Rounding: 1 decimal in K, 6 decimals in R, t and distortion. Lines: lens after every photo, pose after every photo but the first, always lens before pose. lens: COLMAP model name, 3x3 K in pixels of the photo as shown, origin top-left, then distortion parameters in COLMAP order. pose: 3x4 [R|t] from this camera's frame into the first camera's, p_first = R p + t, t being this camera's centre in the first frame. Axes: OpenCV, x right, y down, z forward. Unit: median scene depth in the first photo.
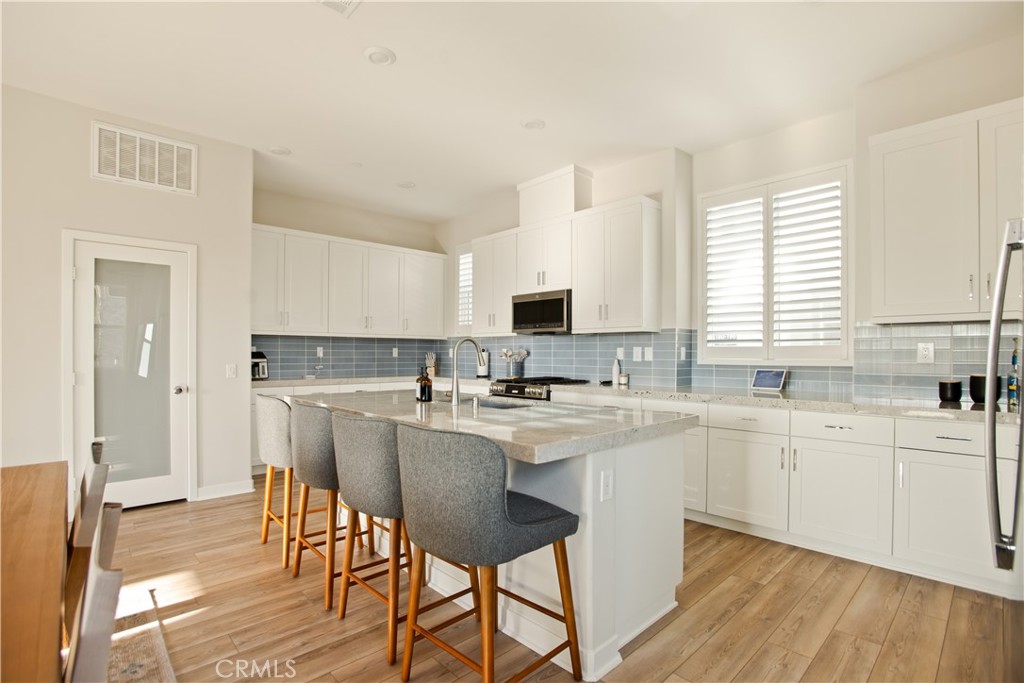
lens RADIAL K [[483.8, 0, 515.9], [0, 483.8, 355.0], [0, 0, 1]] dist [-0.020197, 0.000405]
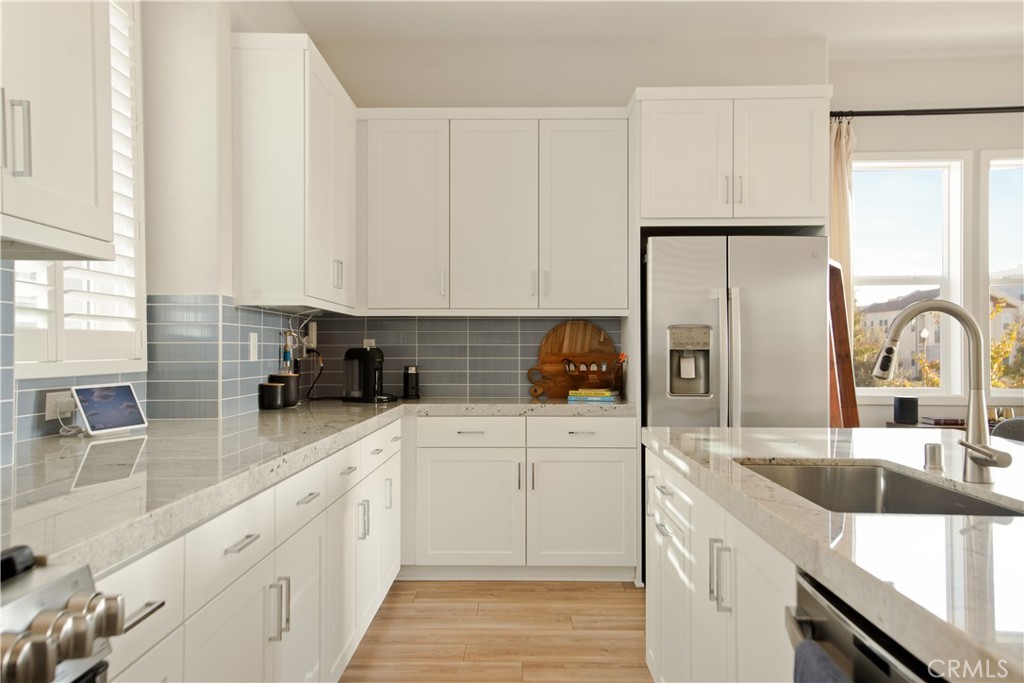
lens RADIAL K [[820.3, 0, 511.2], [0, 820.3, 340.9], [0, 0, 1]] dist [0.048407, 0.001457]
pose [[-0.716502, 0.009292, 0.697523, -0.221586], [0.001338, 0.999928, -0.011946, 0.001002], [-0.697584, -0.007627, -0.716463, 1.189930]]
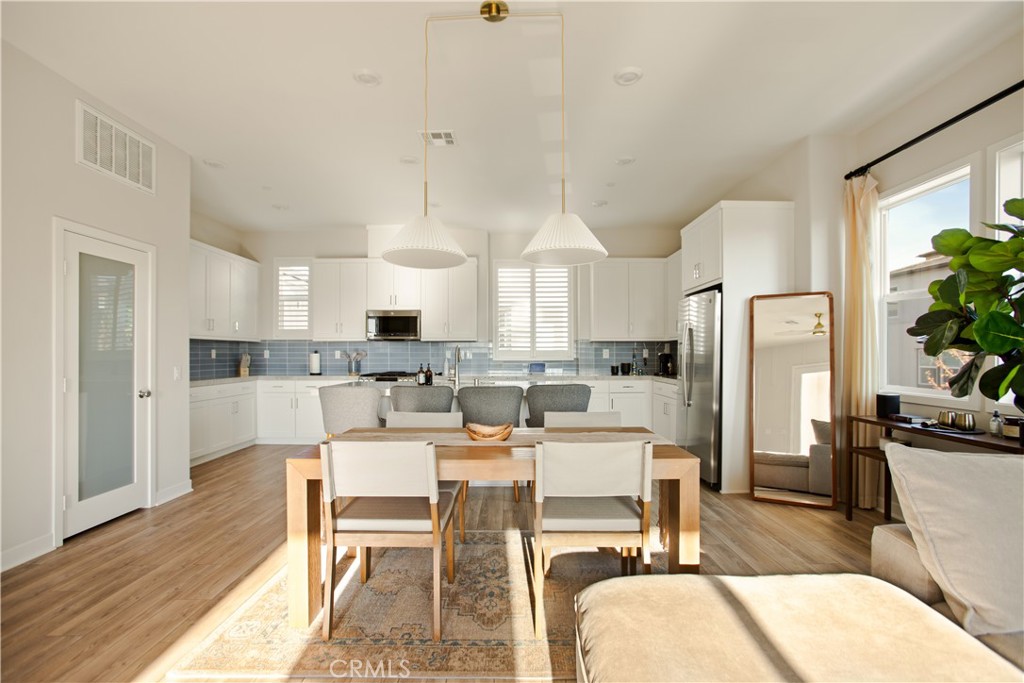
lens RADIAL K [[469.8, 0, 515.7], [0, 469.8, 352.7], [0, 0, 1]] dist [-0.014710, 0.000611]
pose [[0.683811, 0.000184, 0.729659, -0.818244], [0.004094, 0.999983, -0.004089, -0.001670], [-0.729648, 0.005783, 0.683799, -0.187808]]
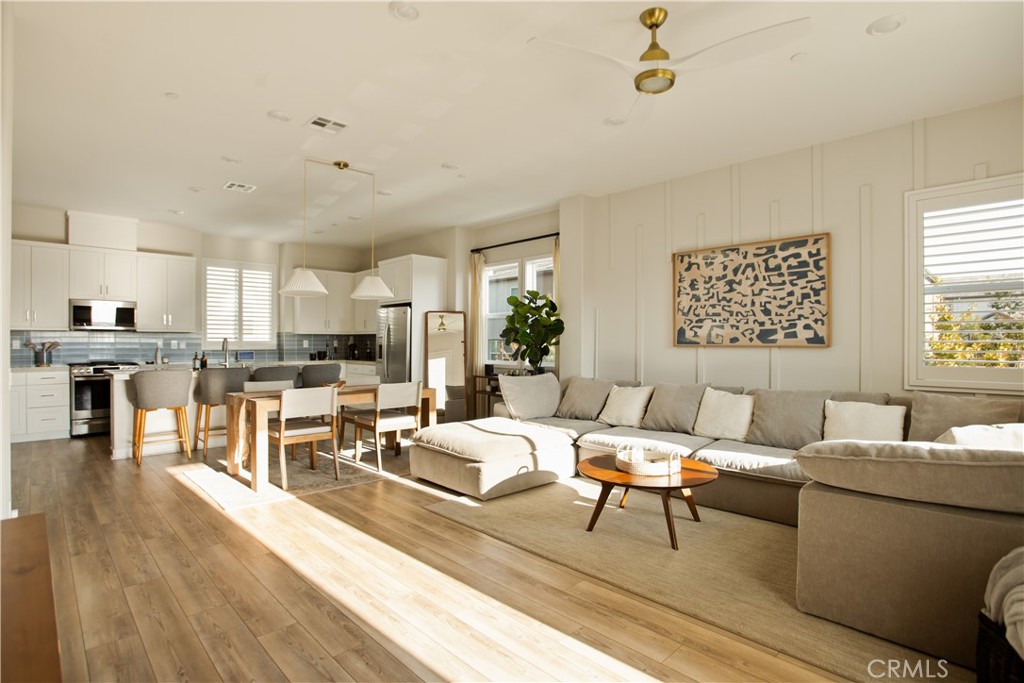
lens RADIAL K [[511.4, 0, 512.0], [0, 511.4, 341.5], [0, 0, 1]] dist [-0.066212, 0.021417]
pose [[-0.004537, 0.003142, 0.999985, -1.634076], [0.002808, 0.999991, -0.003130, -0.004811], [-0.999986, 0.002794, -0.004546, -0.180421]]
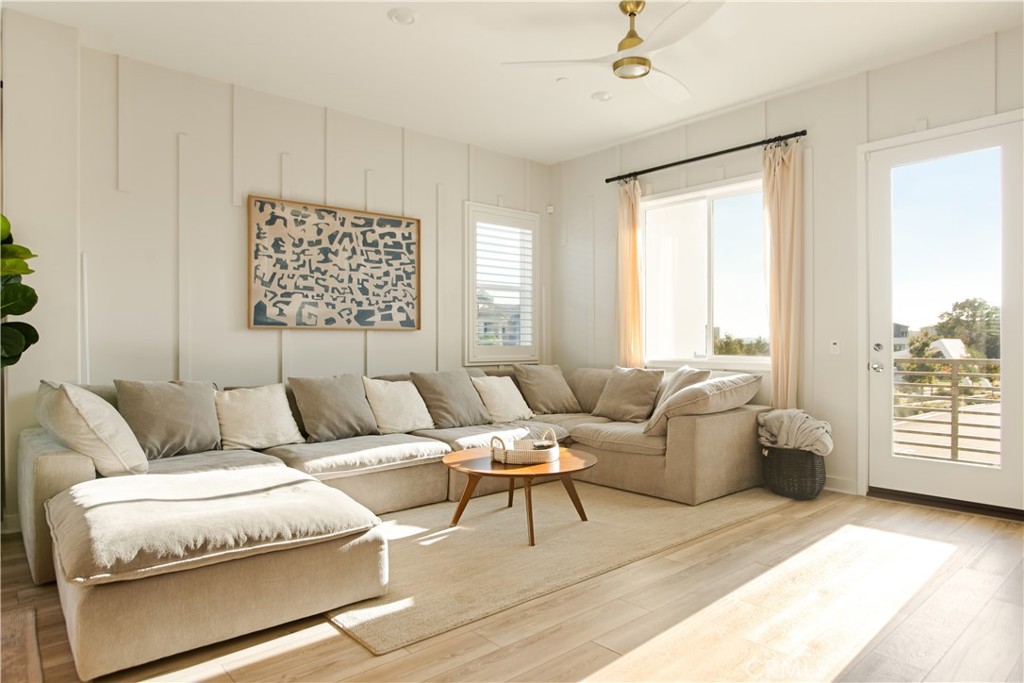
lens RADIAL K [[622.2, 0, 512.5], [0, 622.2, 343.6], [0, 0, 1]] dist [-0.039562, 0.003081]
pose [[-0.998956, 0.002812, 0.045596, -0.838973], [0.003110, 0.999974, 0.006465, 0.027231], [-0.045577, 0.006600, -0.998939, 0.498890]]
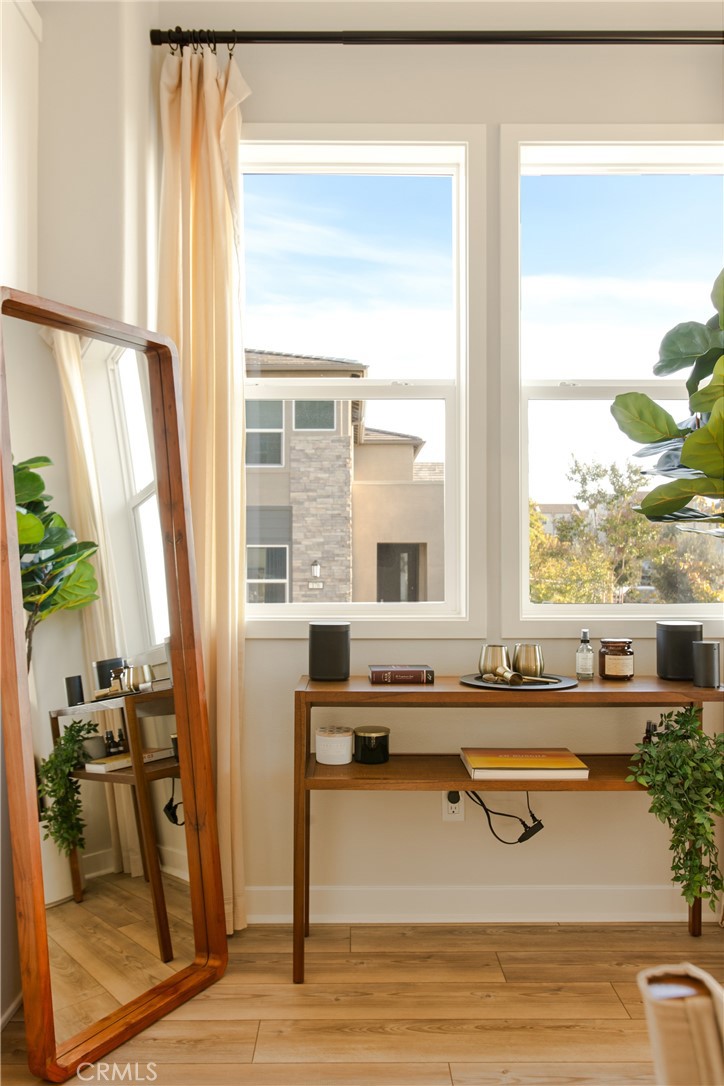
lens RADIAL K [[878.9, 0, 361.3], [0, 878.9, 547.4], [0, 0, 1]] dist [0.000819, 0.000239]
pose [[-0.730123, 0.006523, 0.683285, -0.222911], [0.002758, 0.999974, -0.006599, 0.021293], [-0.683310, -0.002933, -0.730122, 0.333663]]
